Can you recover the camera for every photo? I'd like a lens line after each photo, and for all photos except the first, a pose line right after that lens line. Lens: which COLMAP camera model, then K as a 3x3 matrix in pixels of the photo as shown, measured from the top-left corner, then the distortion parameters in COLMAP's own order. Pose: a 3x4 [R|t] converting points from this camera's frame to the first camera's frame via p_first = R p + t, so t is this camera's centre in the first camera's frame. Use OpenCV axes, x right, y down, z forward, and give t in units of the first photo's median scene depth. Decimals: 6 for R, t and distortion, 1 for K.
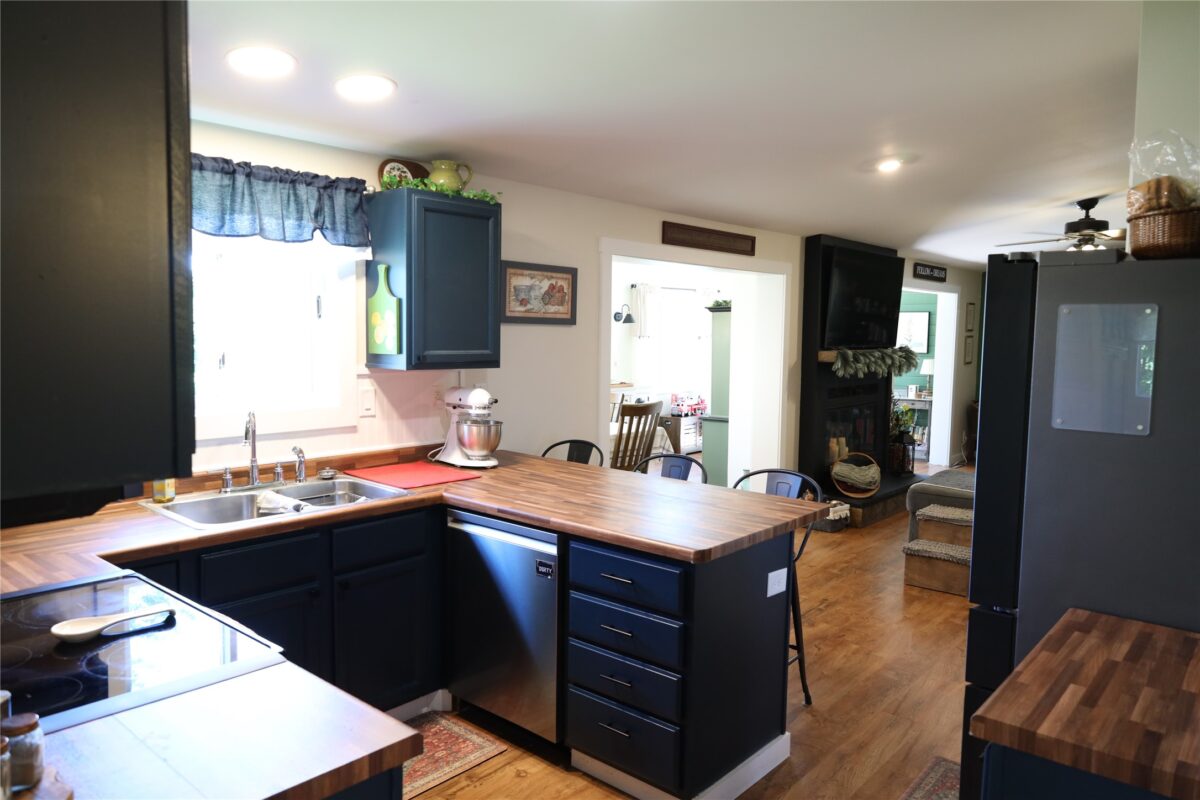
lens RADIAL K [[828.2, 0, 600.0], [0, 828.2, 400.0], [0, 0, 1]] dist [0.000605, 0.001401]
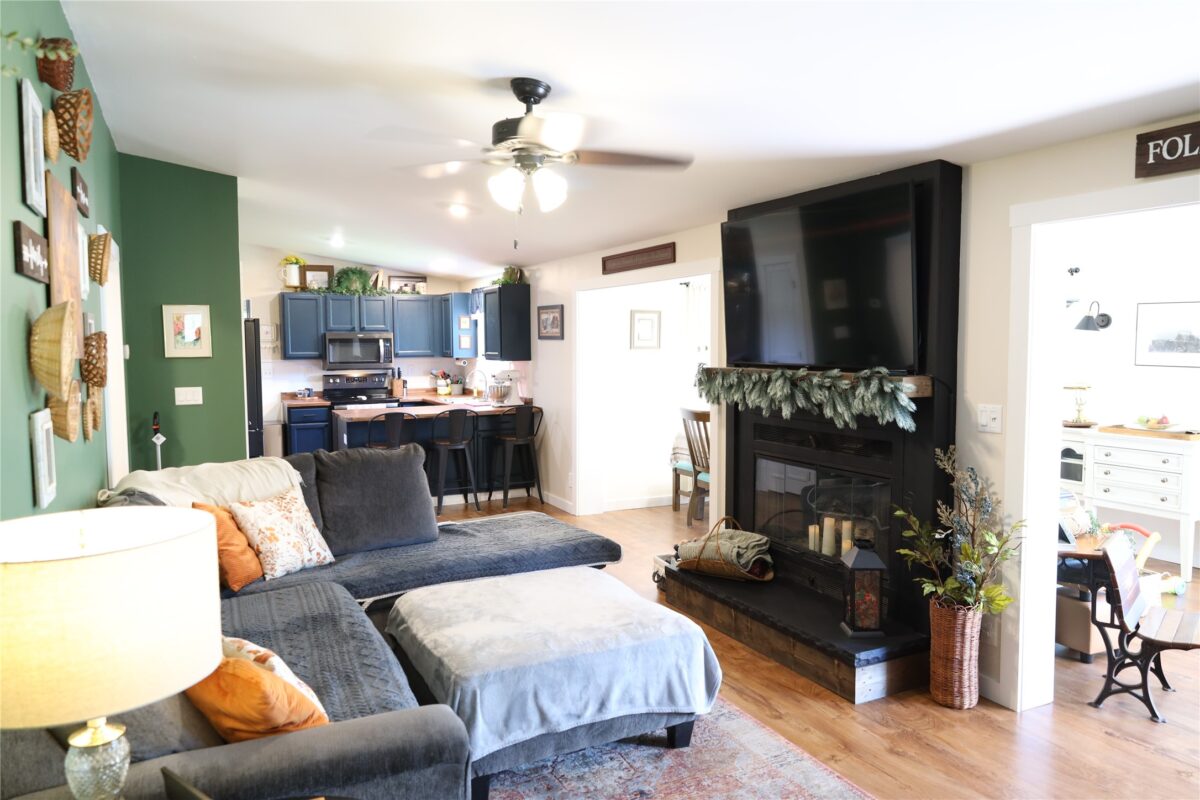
lens RADIAL K [[828.2, 0, 600.0], [0, 828.2, 400.0], [0, 0, 1]] dist [0.000605, 0.001401]
pose [[-0.384214, 0.062879, -0.921100, 1.422840], [-0.070723, 0.992742, 0.097270, -0.135801], [0.920531, 0.102515, -0.376979, 1.680084]]
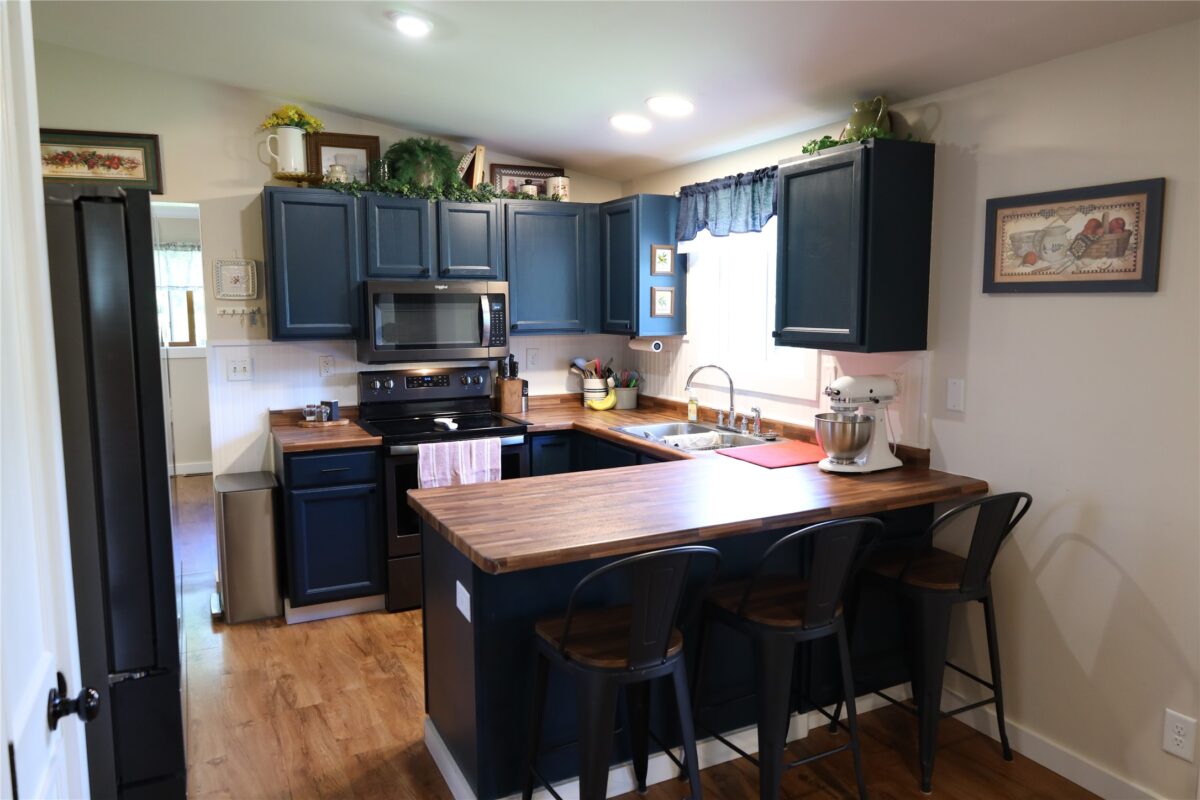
lens RADIAL K [[828.2, 0, 600.0], [0, 828.2, 400.0], [0, 0, 1]] dist [0.000605, 0.001401]
pose [[-0.382053, 0.101438, -0.918556, 0.581360], [-0.072638, 0.987586, 0.139274, -0.072060], [0.921281, 0.119932, -0.369942, 0.894409]]
